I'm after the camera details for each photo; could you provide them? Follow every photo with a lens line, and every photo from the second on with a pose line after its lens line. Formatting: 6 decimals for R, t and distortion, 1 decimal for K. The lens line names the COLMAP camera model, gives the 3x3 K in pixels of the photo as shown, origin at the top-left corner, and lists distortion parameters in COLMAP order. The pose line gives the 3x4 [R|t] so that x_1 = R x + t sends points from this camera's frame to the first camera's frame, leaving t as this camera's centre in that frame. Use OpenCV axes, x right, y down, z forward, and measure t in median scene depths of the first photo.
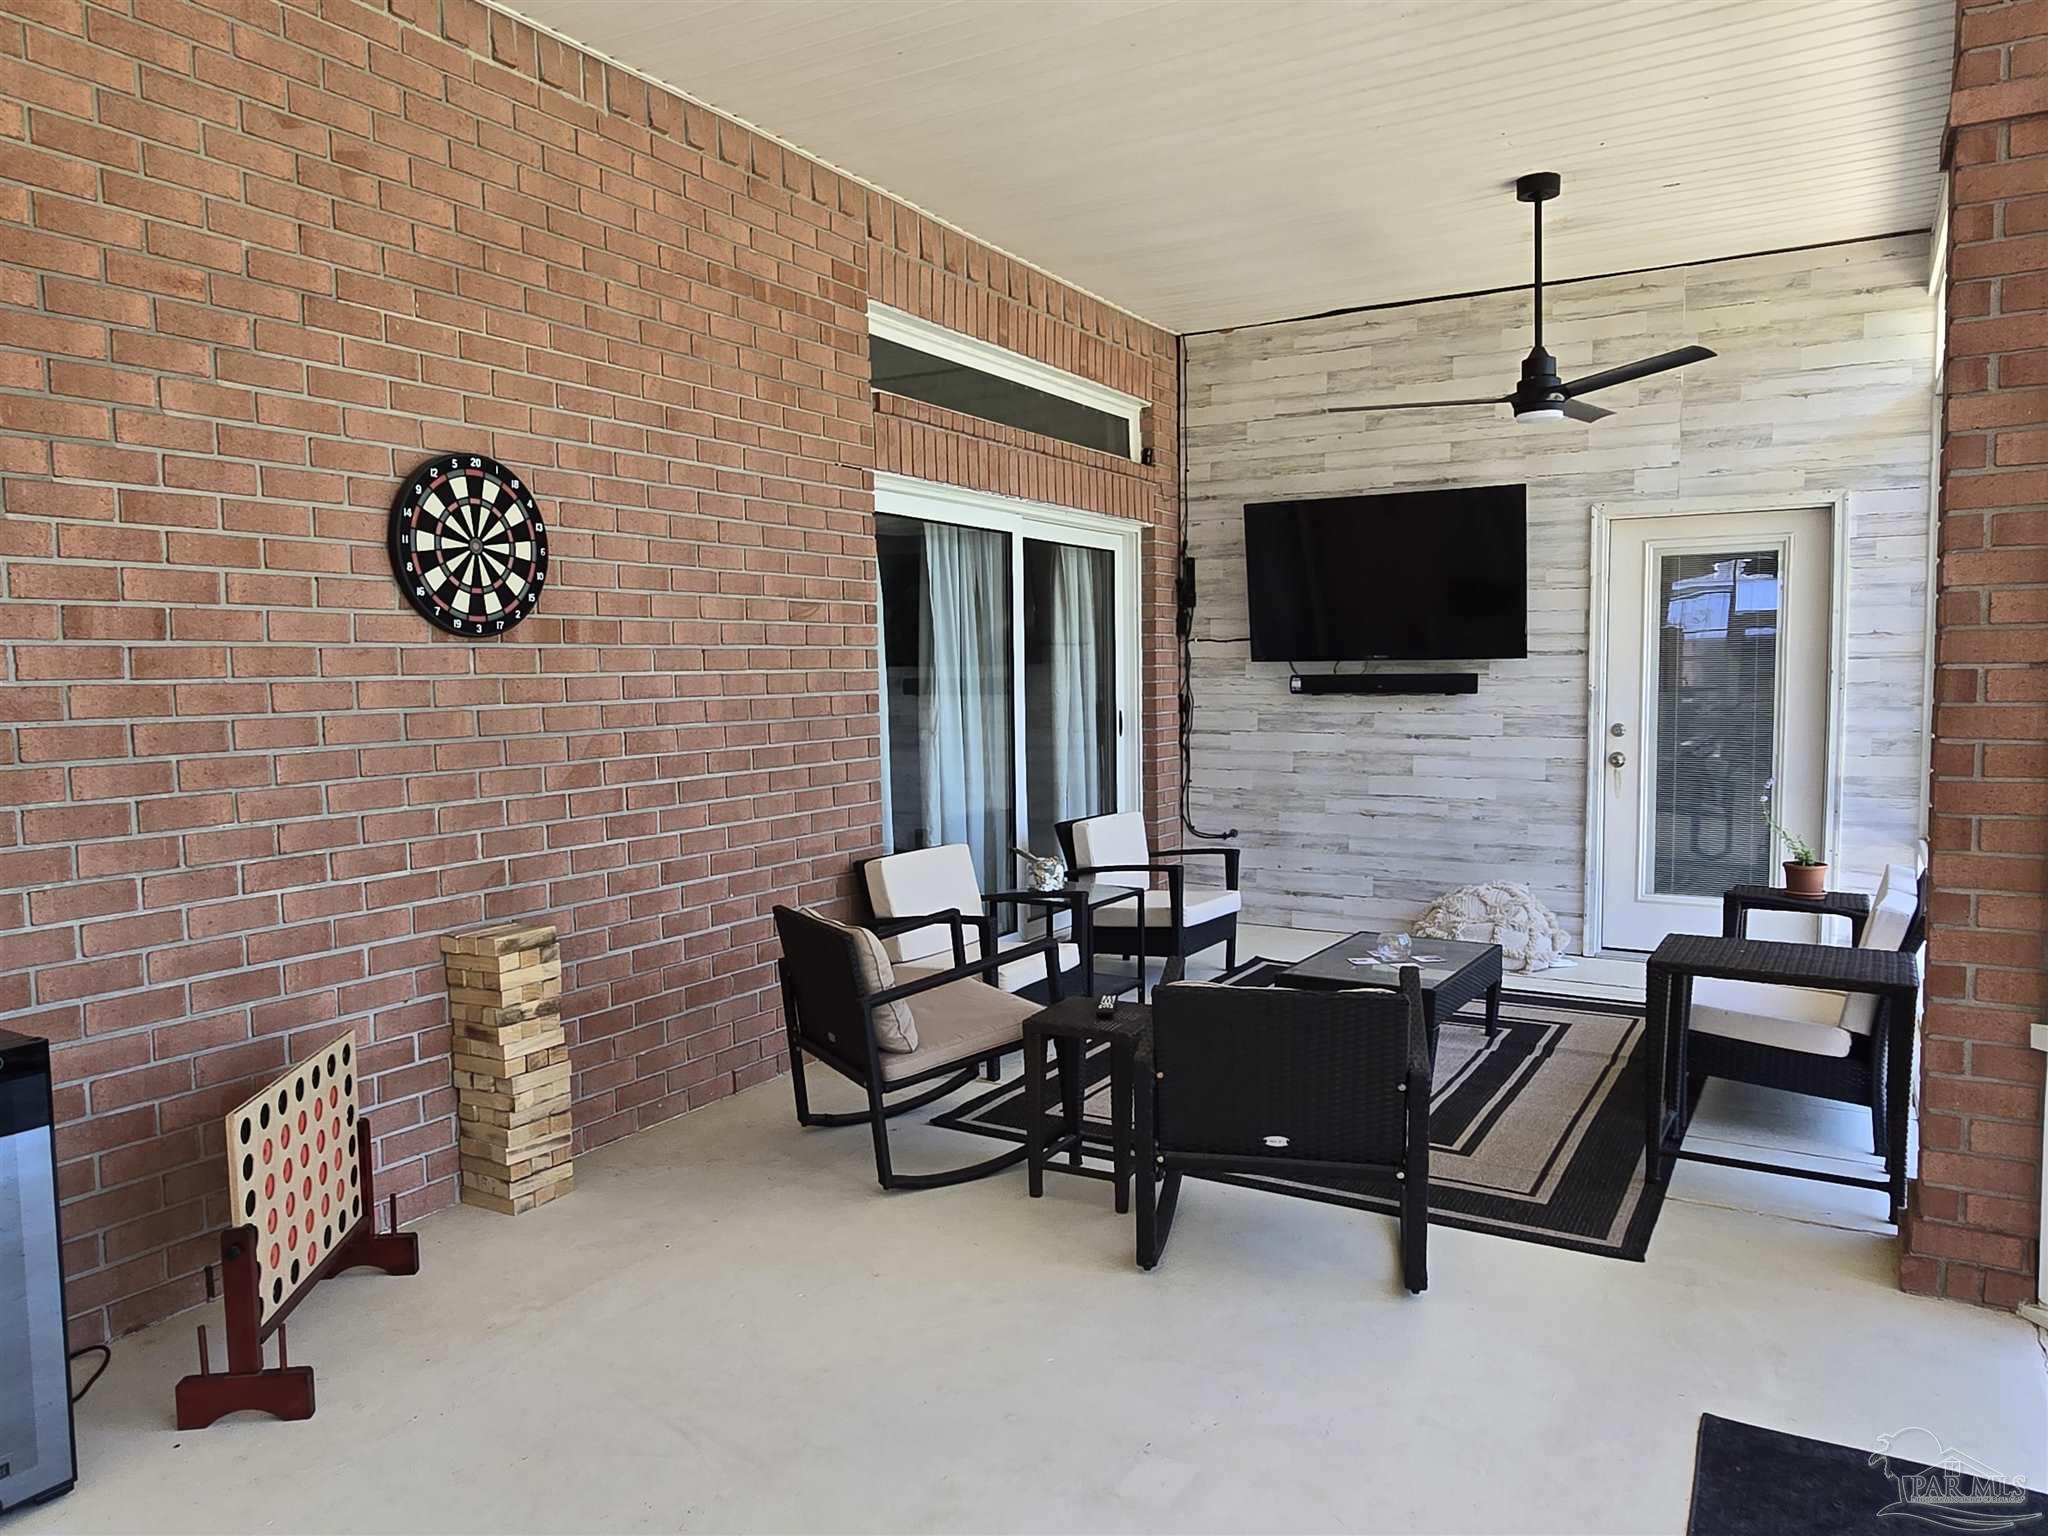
lens RADIAL K [[1394.1, 0, 1026.0], [0, 1394.1, 773.7], [0, 0, 1]] dist [-0.009329, 0.005843]
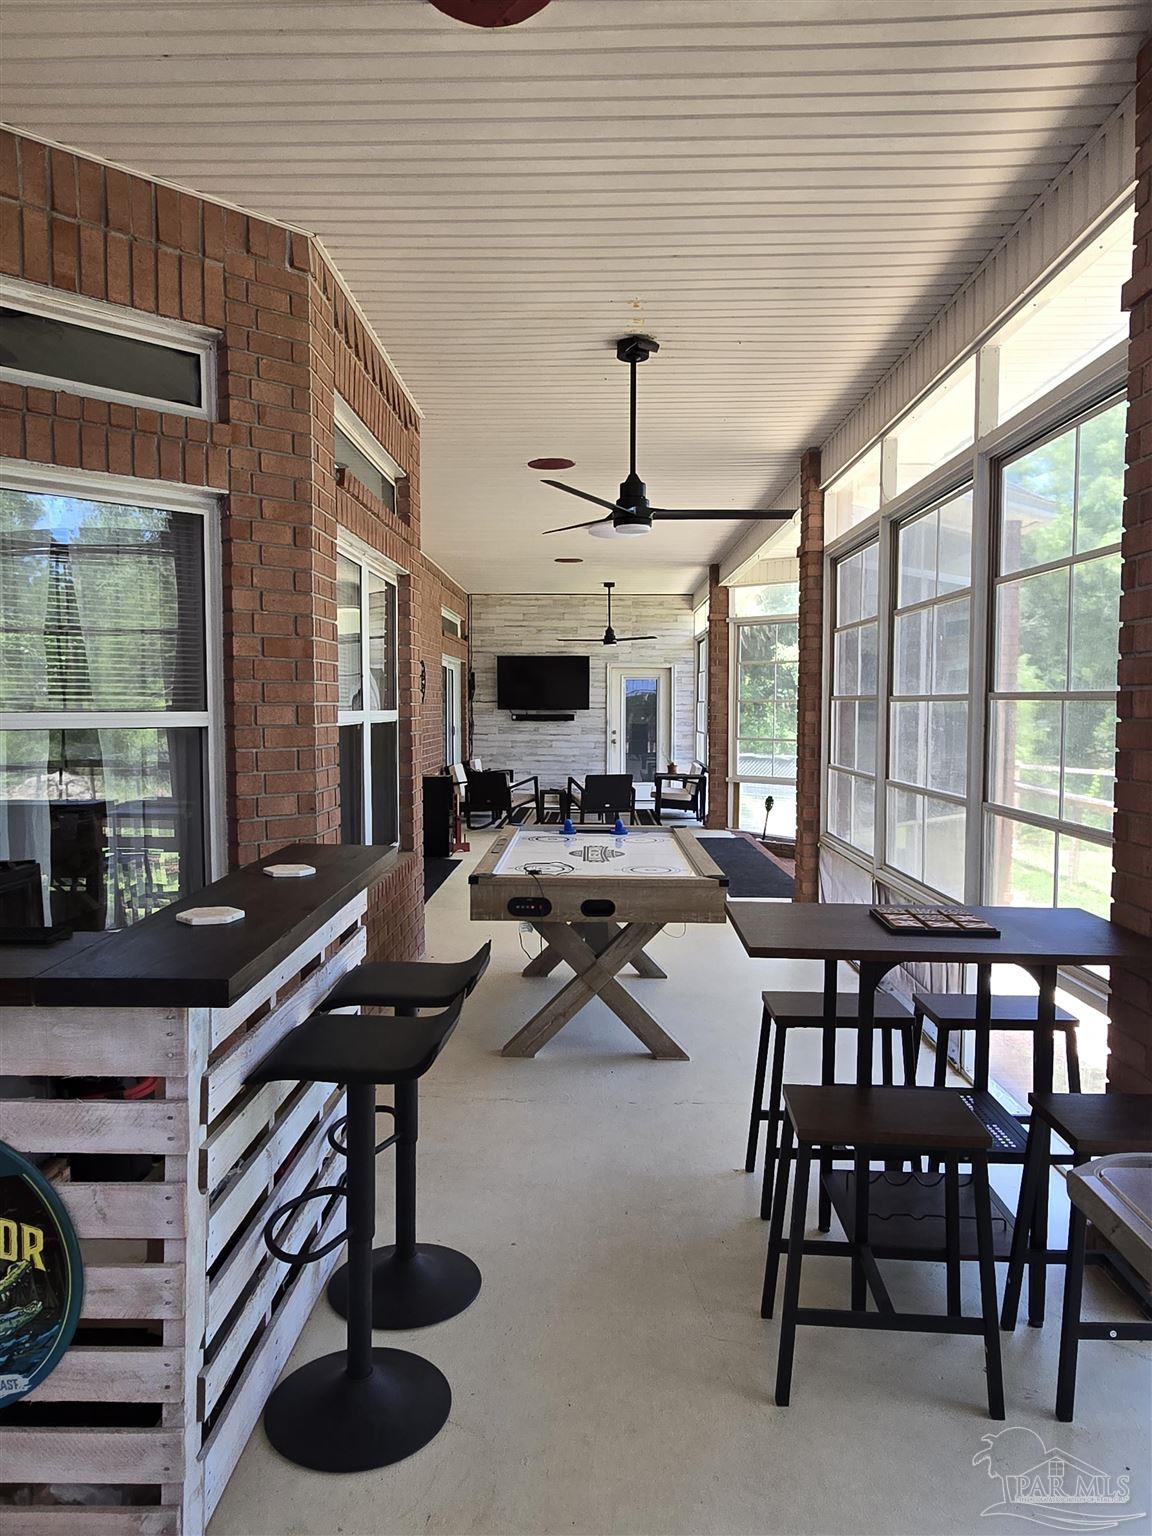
lens RADIAL K [[1045.6, 0, 569.5], [0, 1045.6, 770.0], [0, 0, 1]] dist [-0.009329, 0.005843]
pose [[0.871975, -0.016035, 0.489288, -0.808391], [0.025093, 0.999614, -0.011958, 0.078254], [-0.488907, 0.022705, 0.872040, -1.009252]]
